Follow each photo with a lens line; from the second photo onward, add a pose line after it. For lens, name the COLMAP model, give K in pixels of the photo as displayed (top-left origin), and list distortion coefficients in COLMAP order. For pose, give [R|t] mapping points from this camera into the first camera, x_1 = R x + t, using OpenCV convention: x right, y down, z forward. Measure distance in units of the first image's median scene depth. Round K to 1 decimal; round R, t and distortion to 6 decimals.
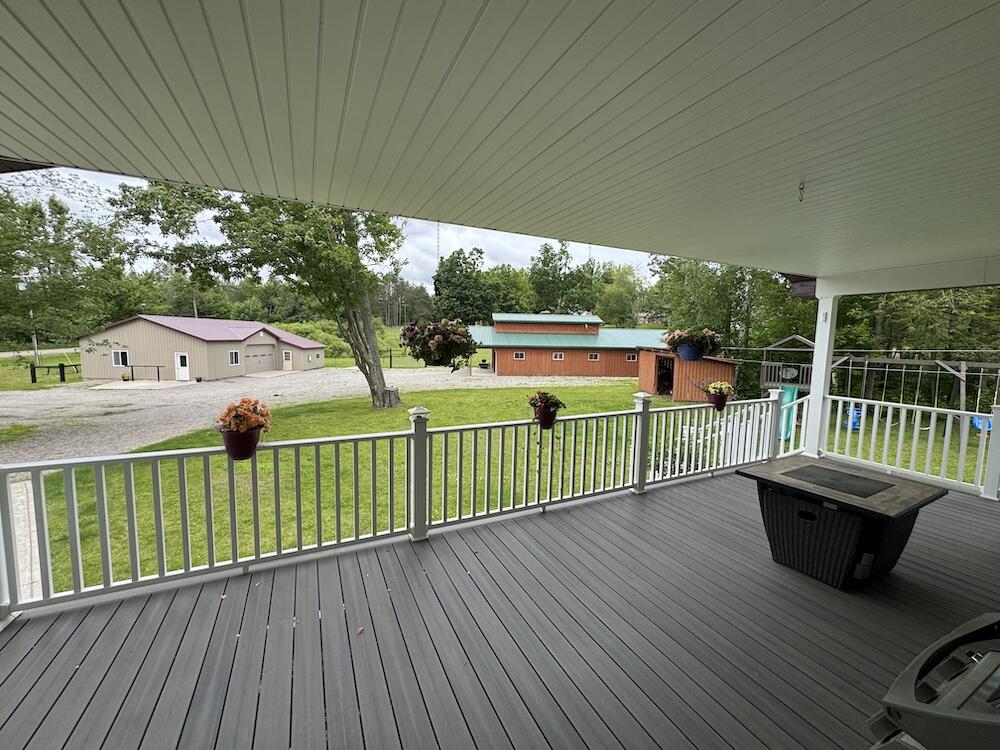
lens RADIAL K [[399.7, 0, 497.2], [0, 399.7, 369.9], [0, 0, 1]] dist [-0.006616, 0.000045]
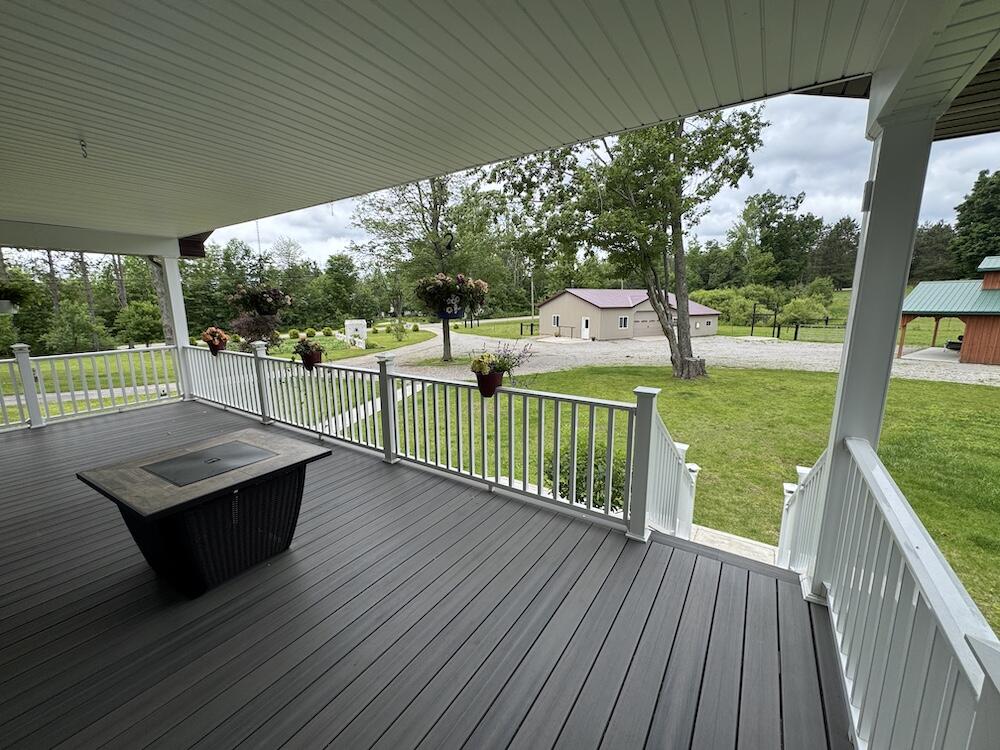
lens RADIAL K [[399.7, 0, 501.8], [0, 399.7, 379.4], [0, 0, 1]] dist [-0.006616, 0.000045]
pose [[0.515425, 0.143487, -0.844837, 0.169695], [-0.055661, 0.989406, 0.134082, -0.002508], [0.855125, -0.022084, 0.517951, 0.105234]]
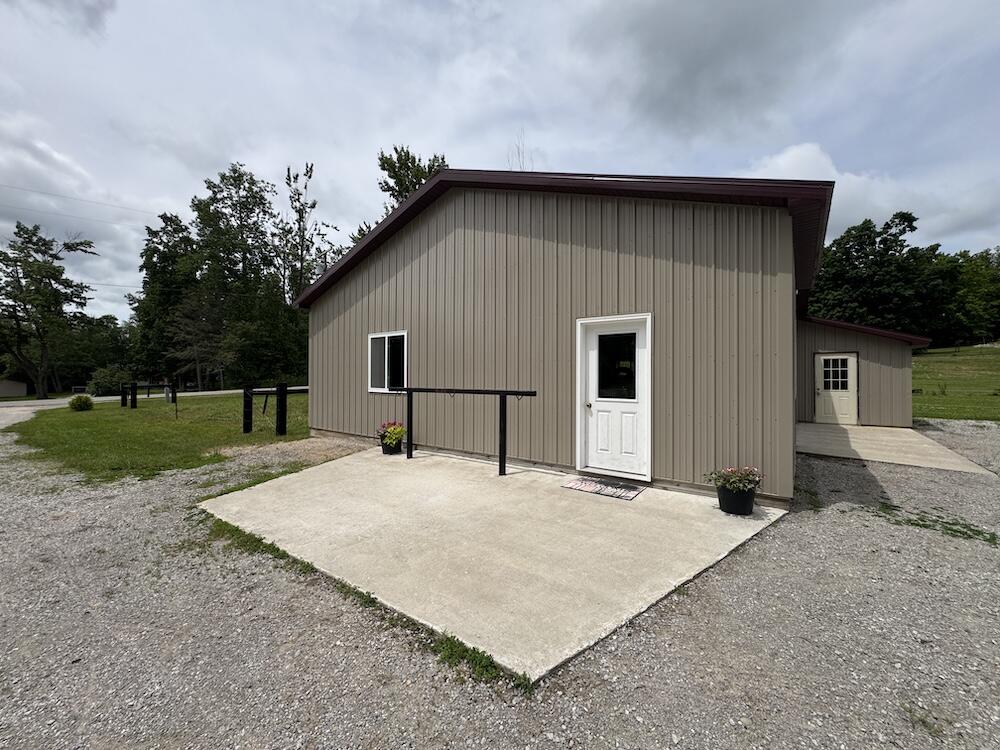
lens RADIAL K [[399.7, 0, 497.6], [0, 399.7, 377.4], [0, 0, 1]] dist [-0.006616, 0.000045]
pose [[0.805030, -0.014368, -0.593060, -0.718068], [-0.039404, 0.996204, -0.077624, -0.000842], [0.591924, 0.085859, 0.801408, 0.818611]]
